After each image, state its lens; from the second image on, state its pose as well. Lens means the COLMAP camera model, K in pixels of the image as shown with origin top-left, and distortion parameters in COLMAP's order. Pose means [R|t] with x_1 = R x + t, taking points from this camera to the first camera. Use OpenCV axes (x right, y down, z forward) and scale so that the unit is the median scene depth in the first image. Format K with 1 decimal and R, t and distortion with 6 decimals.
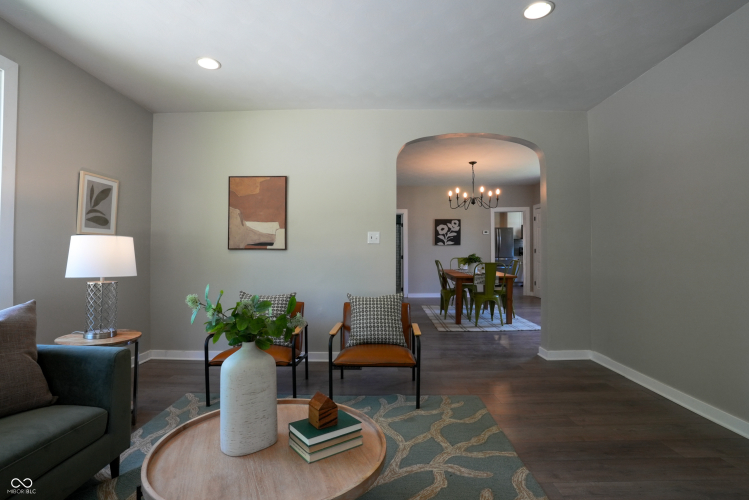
lens RADIAL K [[373.5, 0, 371.5], [0, 373.5, 248.3], [0, 0, 1]] dist [-0.079255, 0.037162]
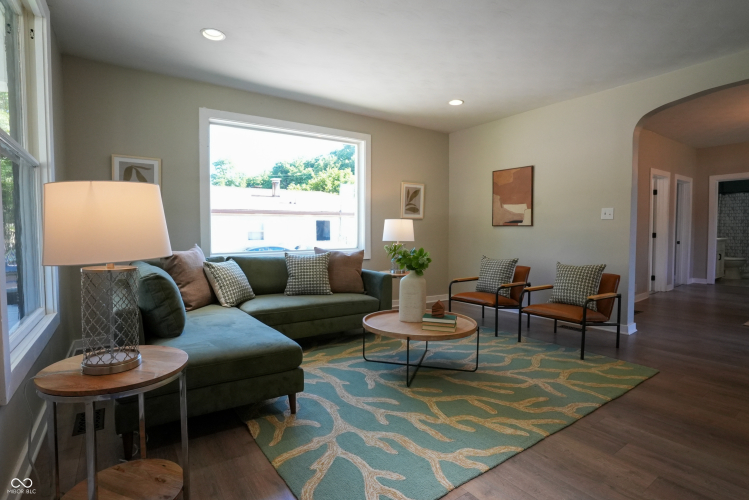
lens RADIAL K [[373.5, 0, 371.5], [0, 373.5, 248.3], [0, 0, 1]] dist [-0.079255, 0.037162]
pose [[0.579307, 0.036232, -0.814303, 0.565067], [0.010633, 0.998591, 0.051996, 0.010667], [0.815040, -0.038780, 0.578106, -0.173854]]
